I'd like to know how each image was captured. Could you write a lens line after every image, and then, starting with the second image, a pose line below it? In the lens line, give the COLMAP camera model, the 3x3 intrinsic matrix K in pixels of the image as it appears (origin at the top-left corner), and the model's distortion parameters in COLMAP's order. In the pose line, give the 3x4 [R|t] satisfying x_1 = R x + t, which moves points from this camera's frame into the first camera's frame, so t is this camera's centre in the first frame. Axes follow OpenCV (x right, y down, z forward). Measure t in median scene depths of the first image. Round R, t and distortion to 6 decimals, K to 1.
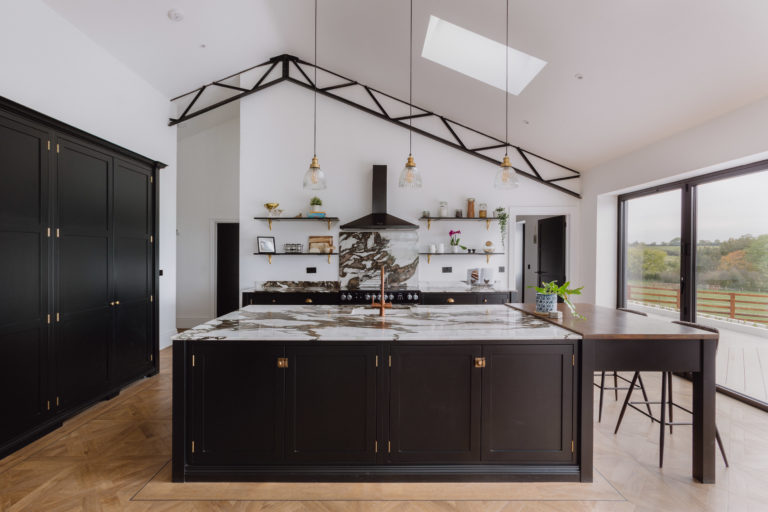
lens RADIAL K [[365.2, 0, 381.7], [0, 365.2, 254.1], [0, 0, 1]] dist [-0.012794, 0.004363]
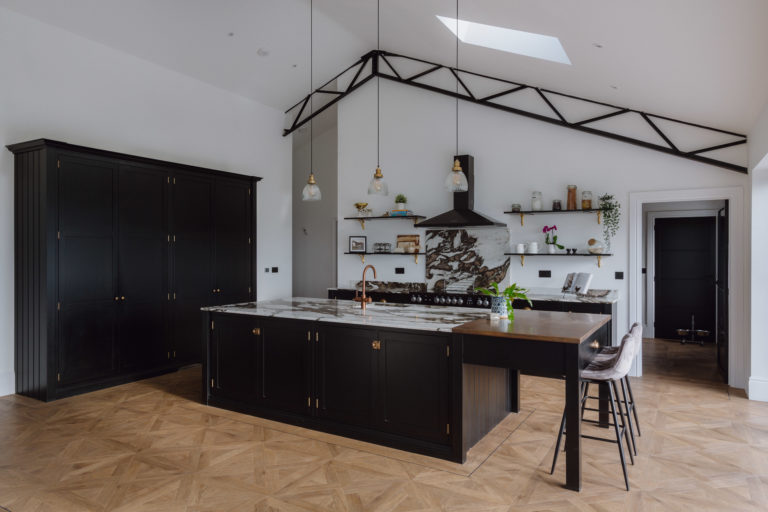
lens RADIAL K [[522.9, 0, 388.4], [0, 522.9, 258.9], [0, 0, 1]] dist [0.011010, 0.002111]
pose [[0.857103, 0.011074, -0.515026, 0.490224], [-0.004963, 0.999900, 0.013240, -0.004646], [0.515121, -0.008792, 0.857072, -0.191658]]
